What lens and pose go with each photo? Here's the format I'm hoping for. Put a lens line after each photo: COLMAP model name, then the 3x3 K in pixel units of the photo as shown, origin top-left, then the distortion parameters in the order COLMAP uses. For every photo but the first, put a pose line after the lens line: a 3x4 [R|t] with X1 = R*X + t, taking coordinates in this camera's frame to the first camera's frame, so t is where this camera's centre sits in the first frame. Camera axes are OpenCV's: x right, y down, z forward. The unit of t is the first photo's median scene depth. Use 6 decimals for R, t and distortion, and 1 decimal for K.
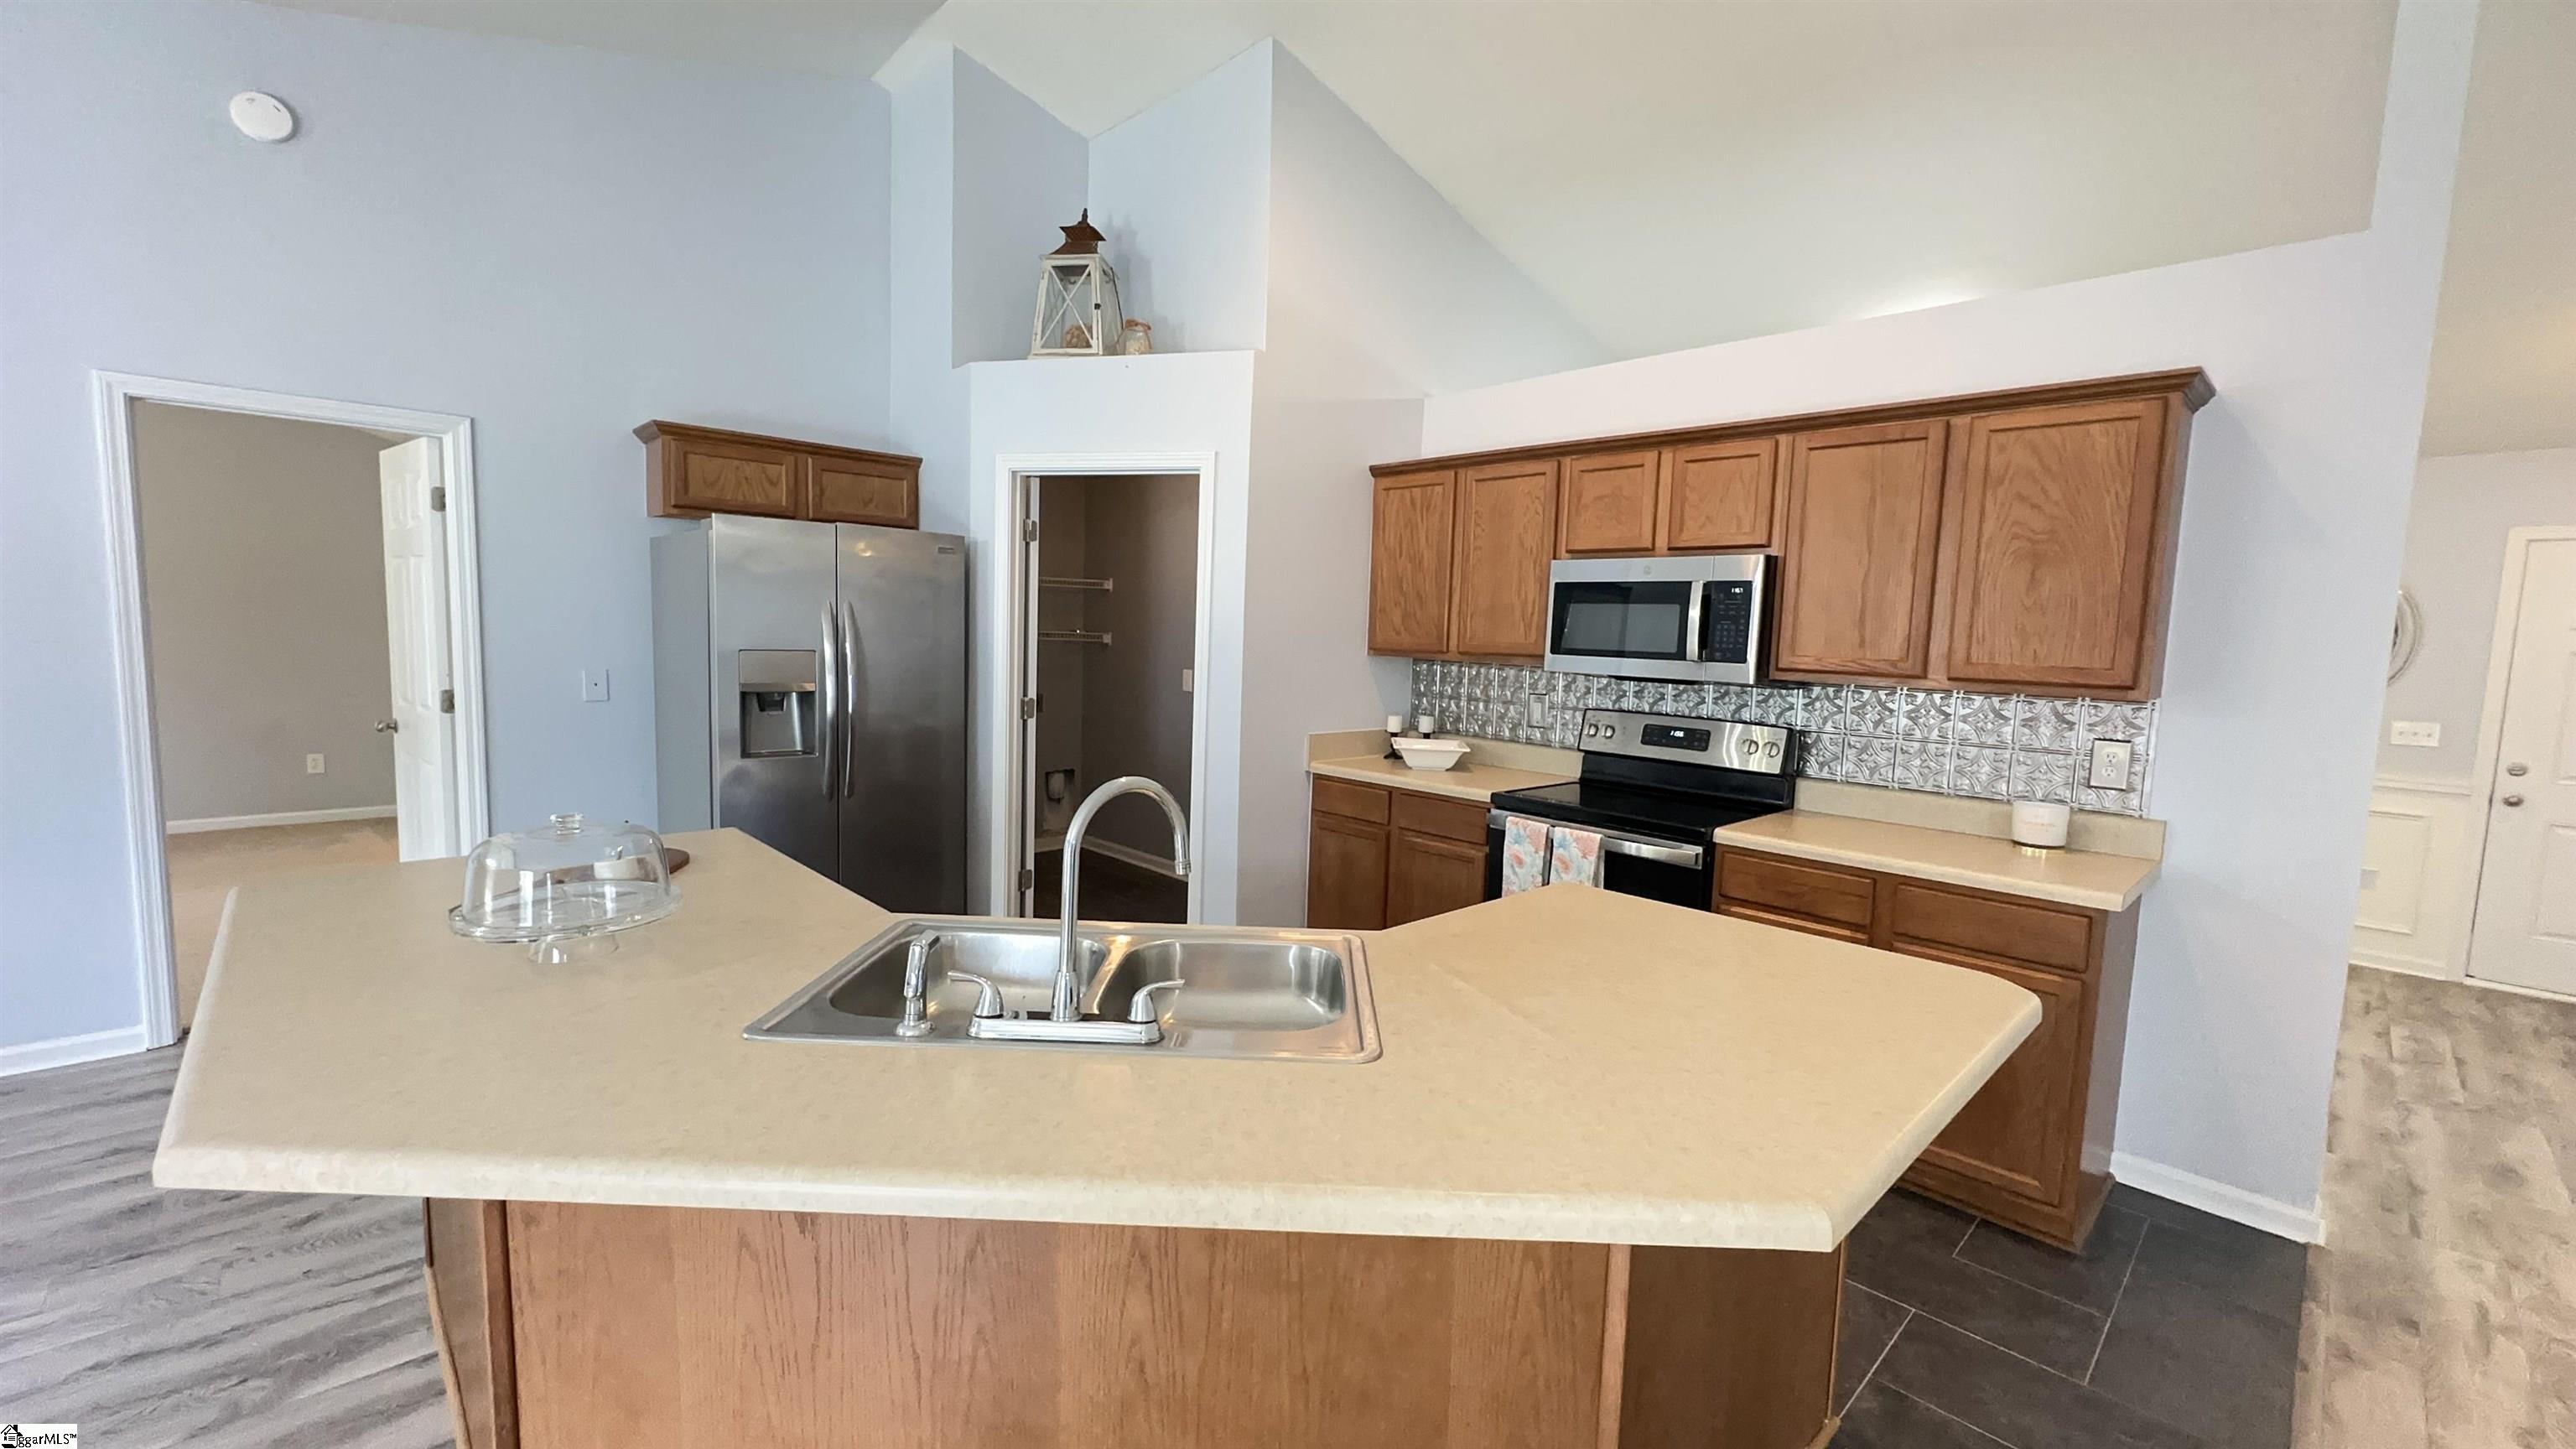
lens RADIAL K [[1030.5, 0, 1288.0], [0, 1030.5, 724.5], [0, 0, 1]] dist [0.000514, 0.000200]
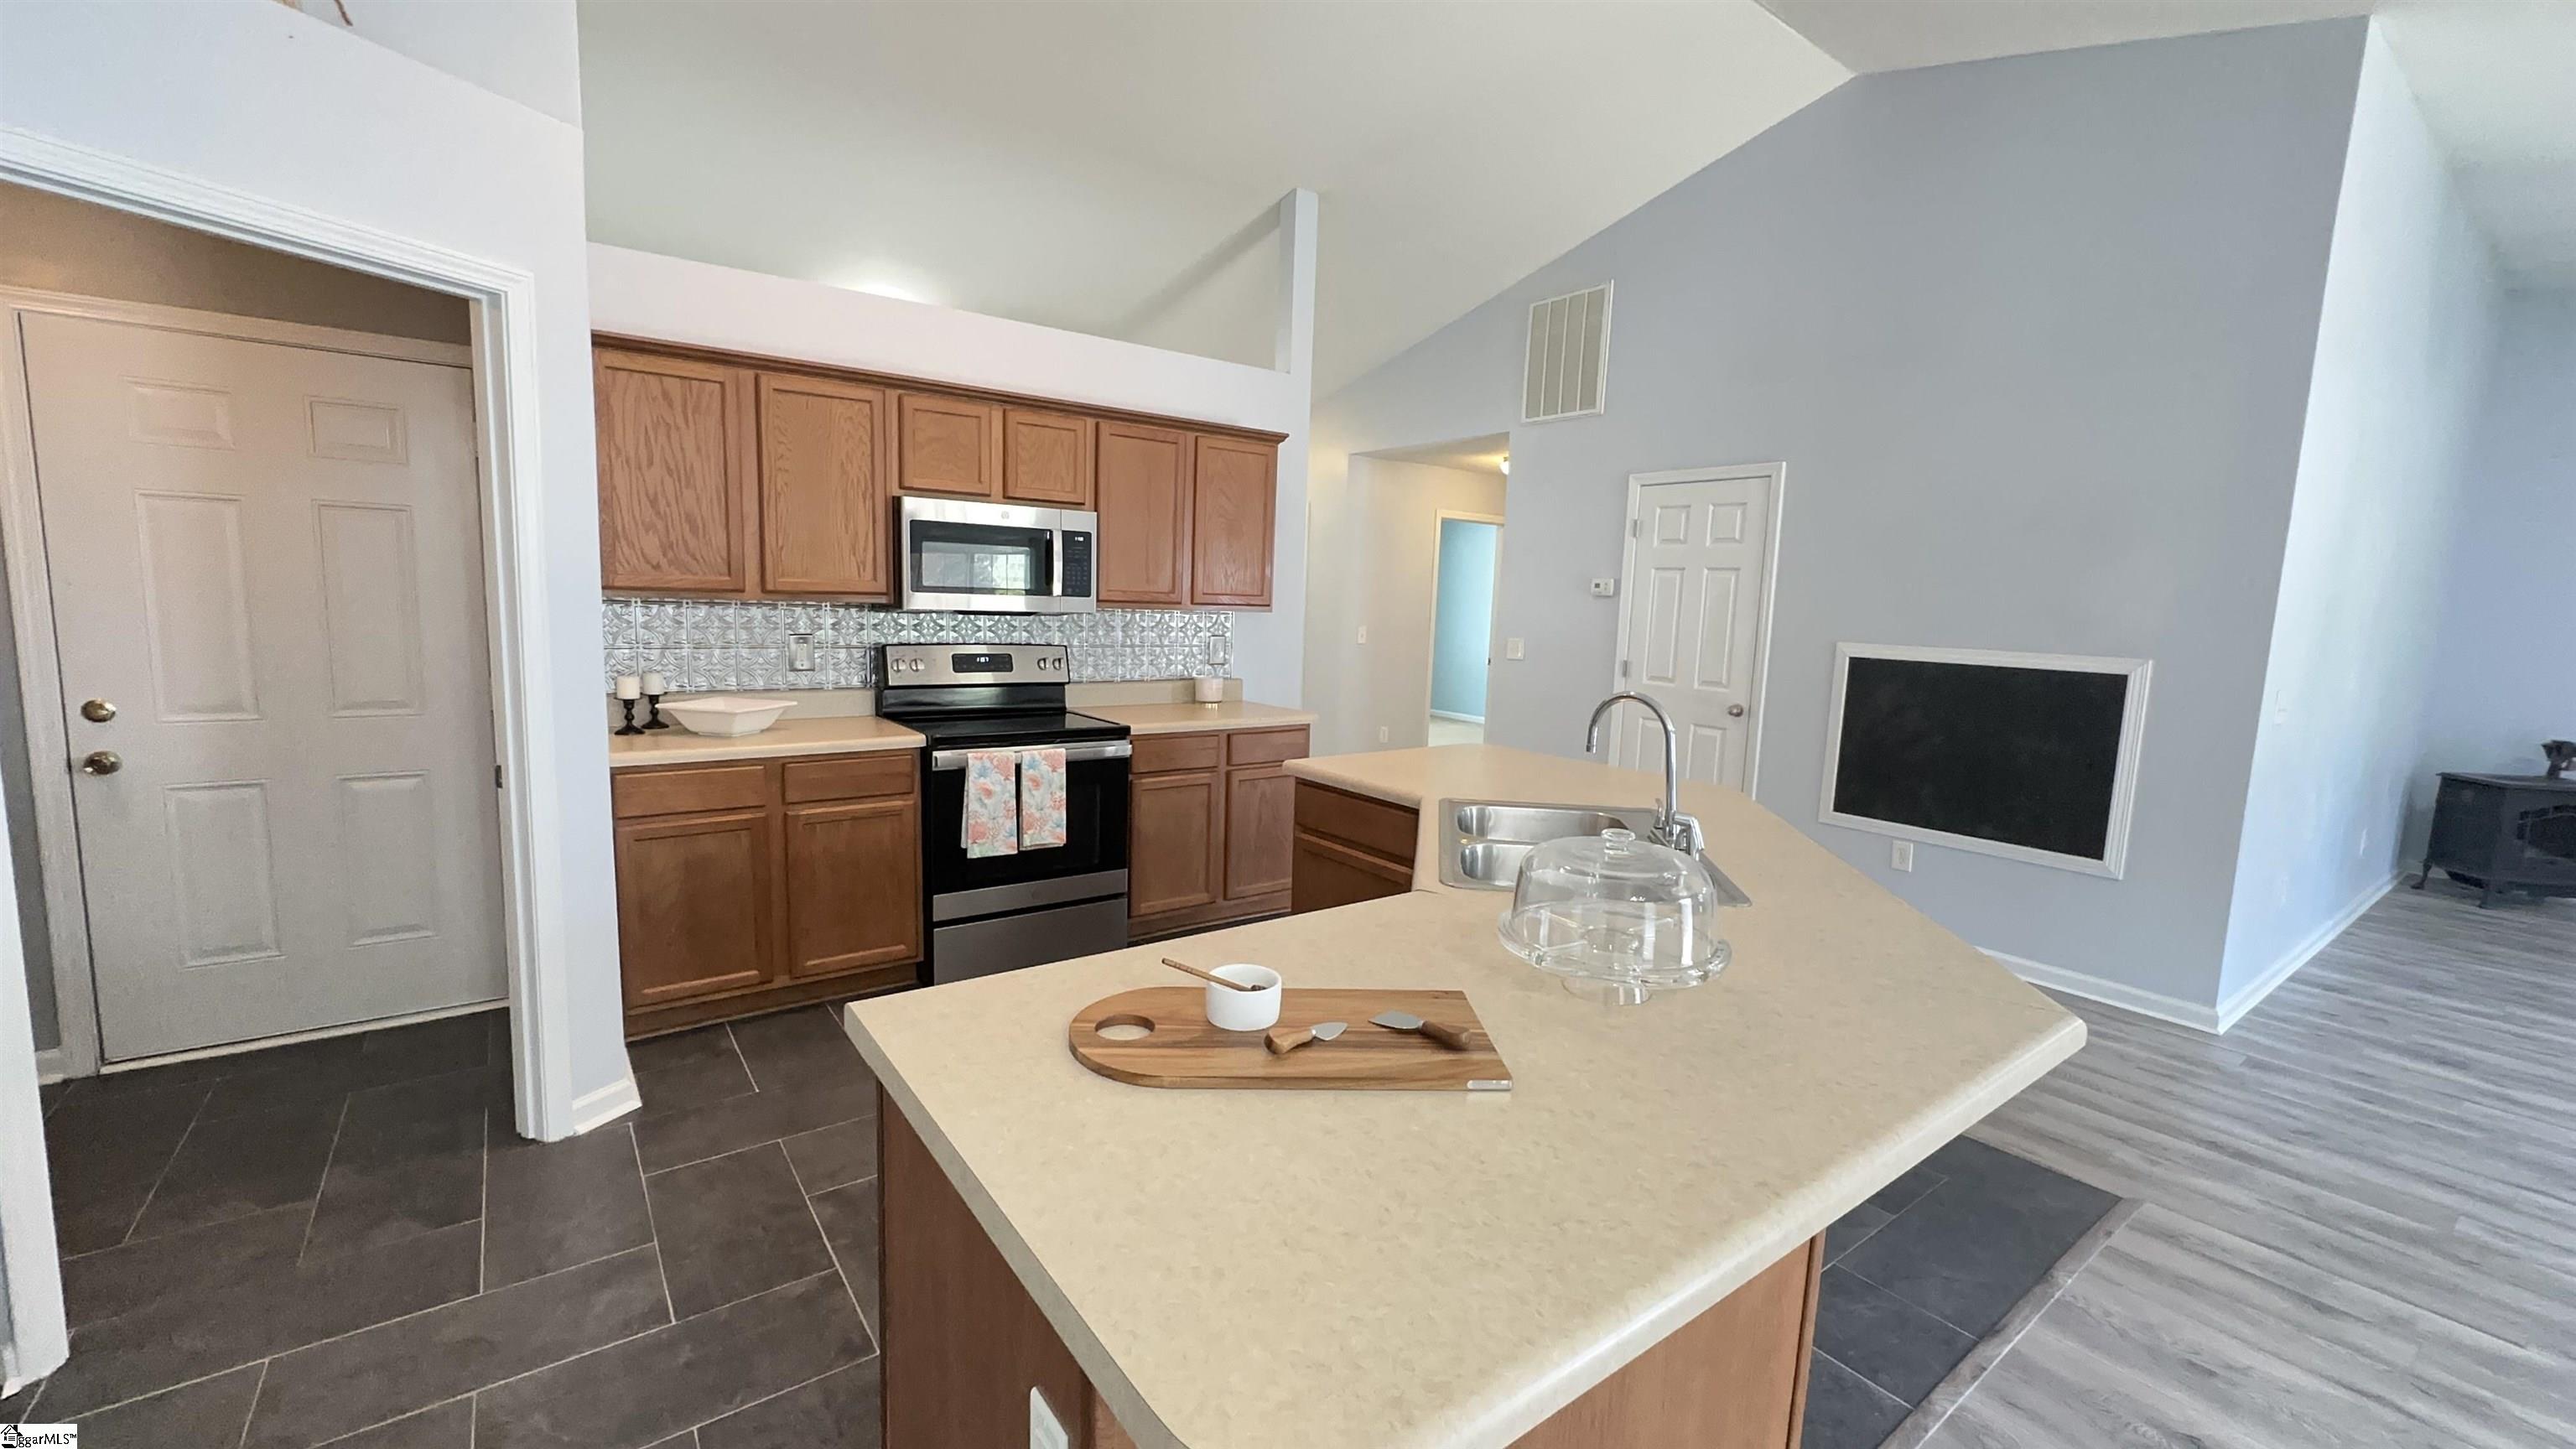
lens RADIAL K [[1030.5, 0, 1288.0], [0, 1030.5, 724.5], [0, 0, 1]] dist [0.000514, 0.000200]
pose [[0.127622, -0.158544, 0.979069, -0.669467], [0.057509, 0.986663, 0.152277, -0.070006], [-0.990154, 0.036872, 0.135038, 0.487063]]
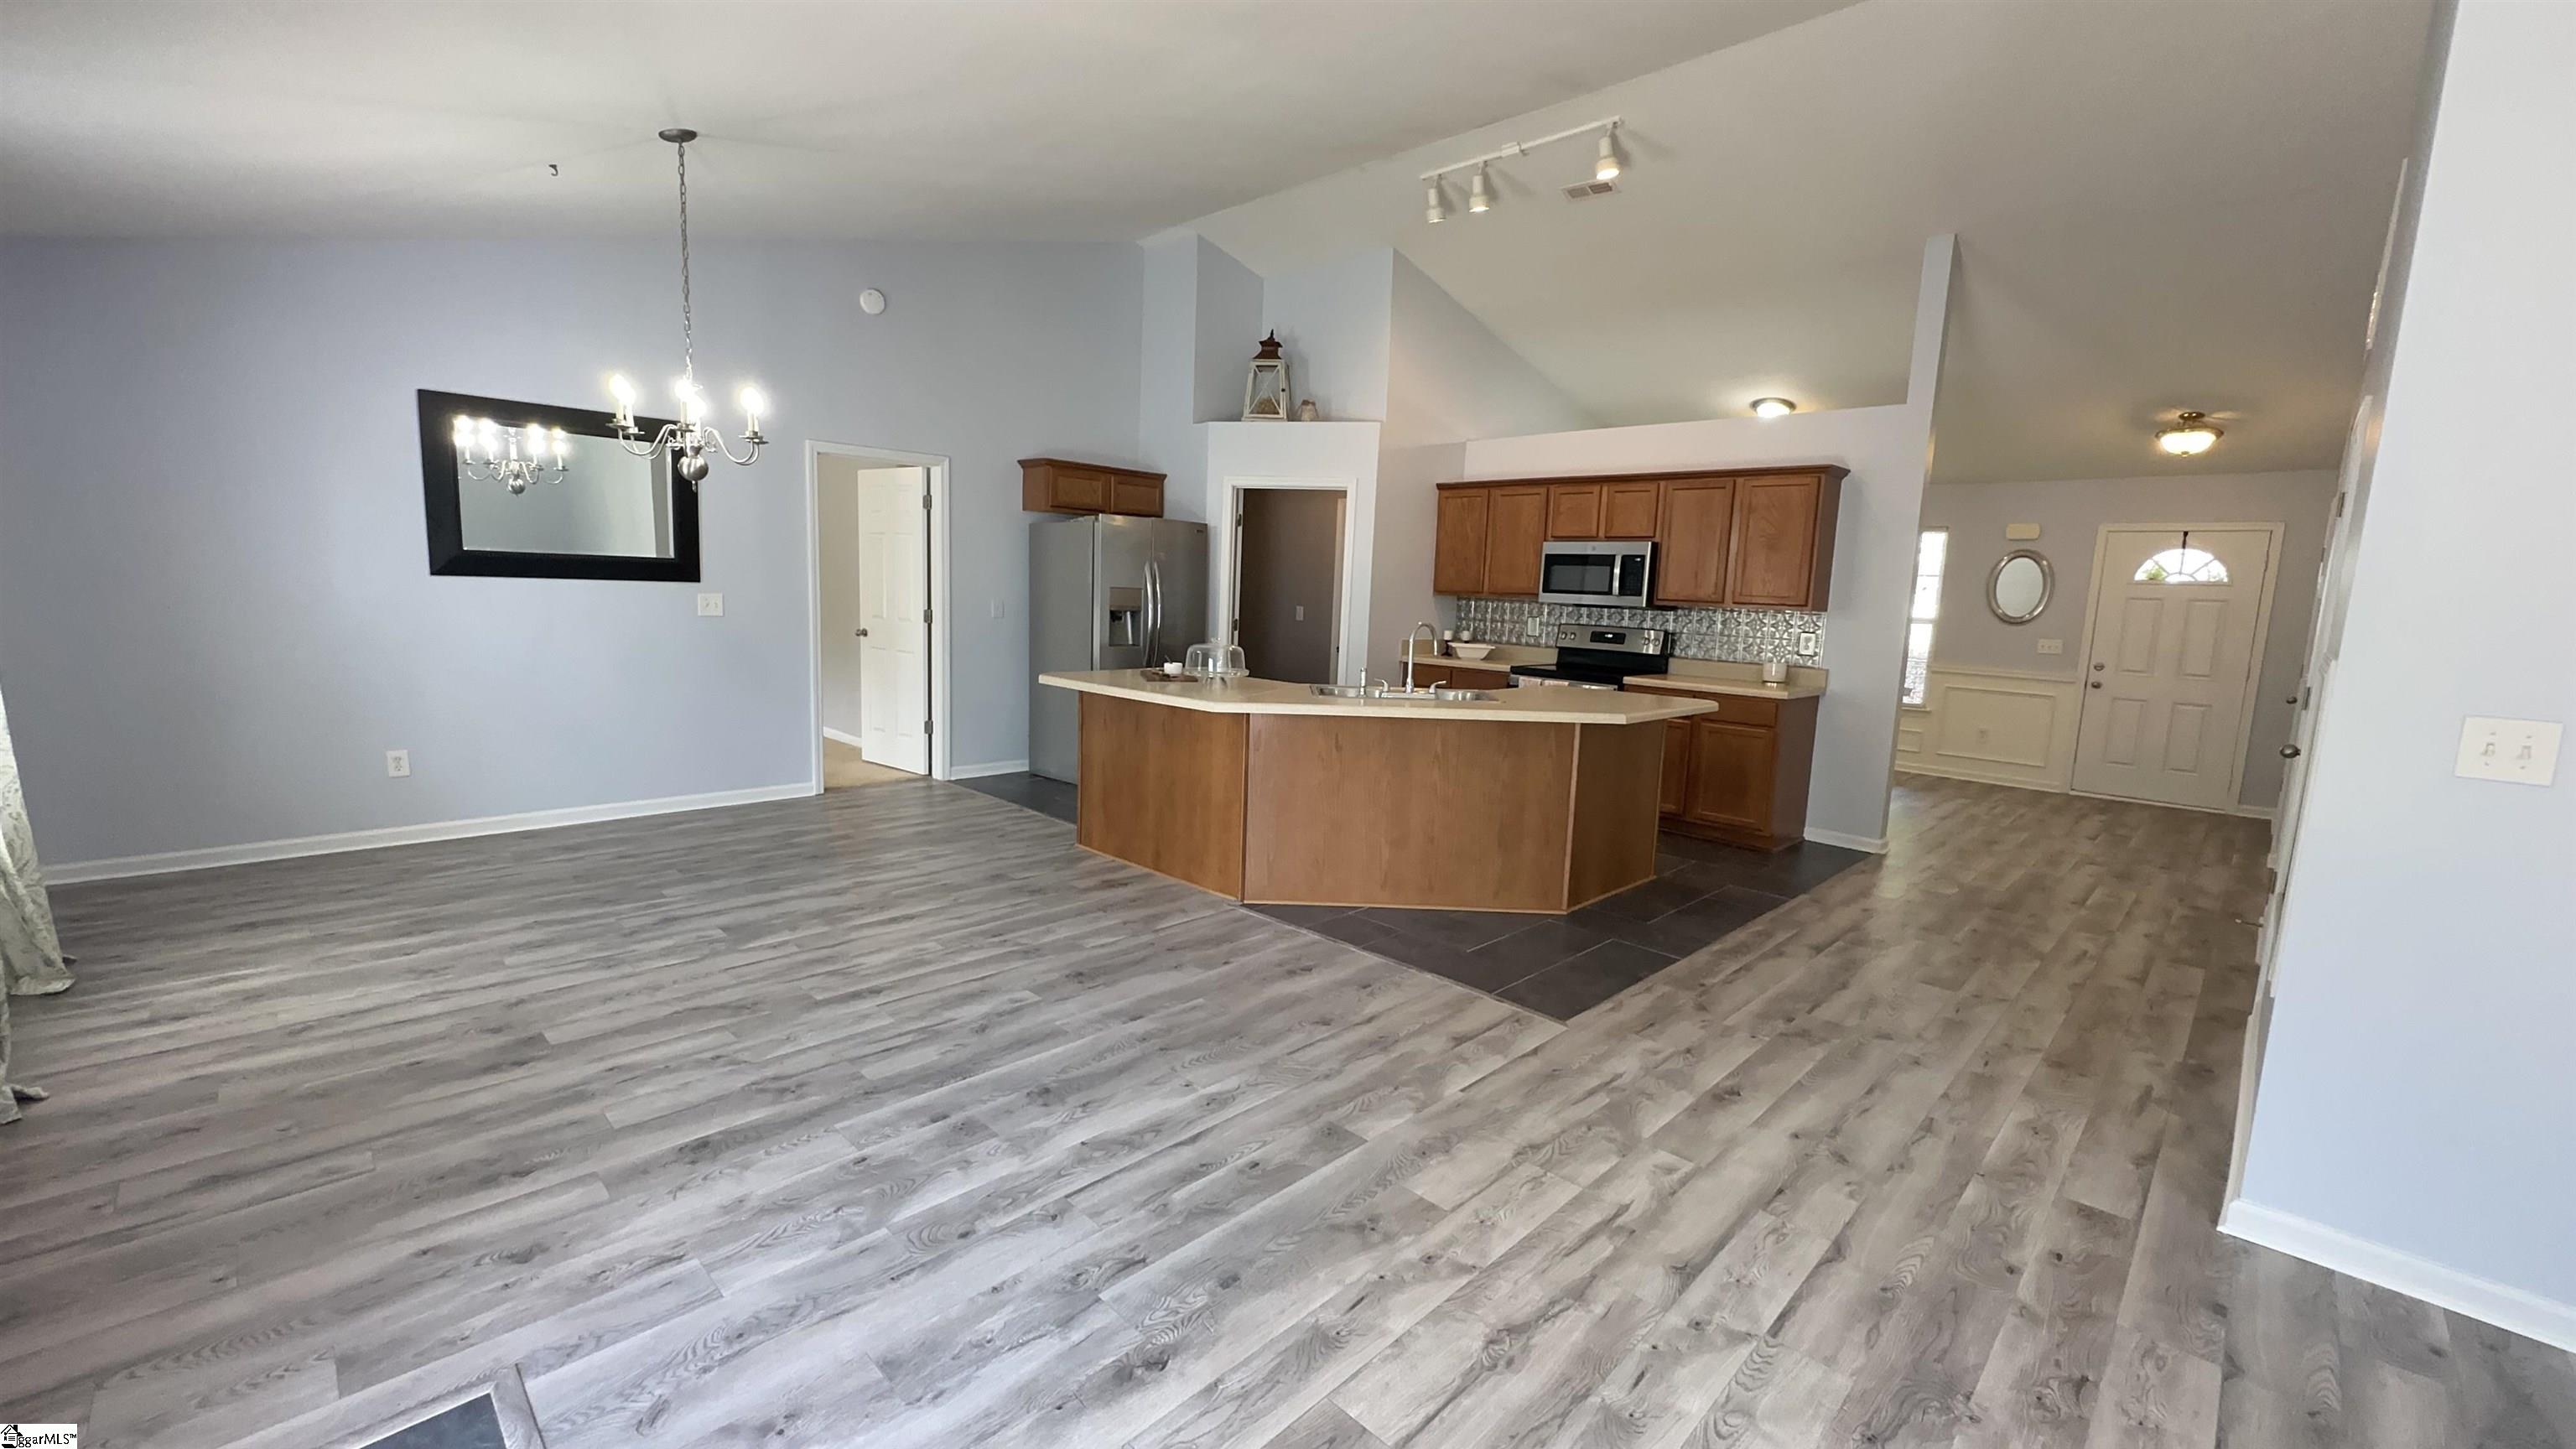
lens RADIAL K [[998.6, 0, 1288.0], [0, 998.6, 724.5], [0, 0, 1]] dist [-0.000734, -0.000021]
pose [[0.999663, 0.002146, 0.025887, -0.240370], [-0.003330, 0.998946, 0.045770, 0.085065], [-0.025761, -0.045841, 0.998617, -0.767499]]
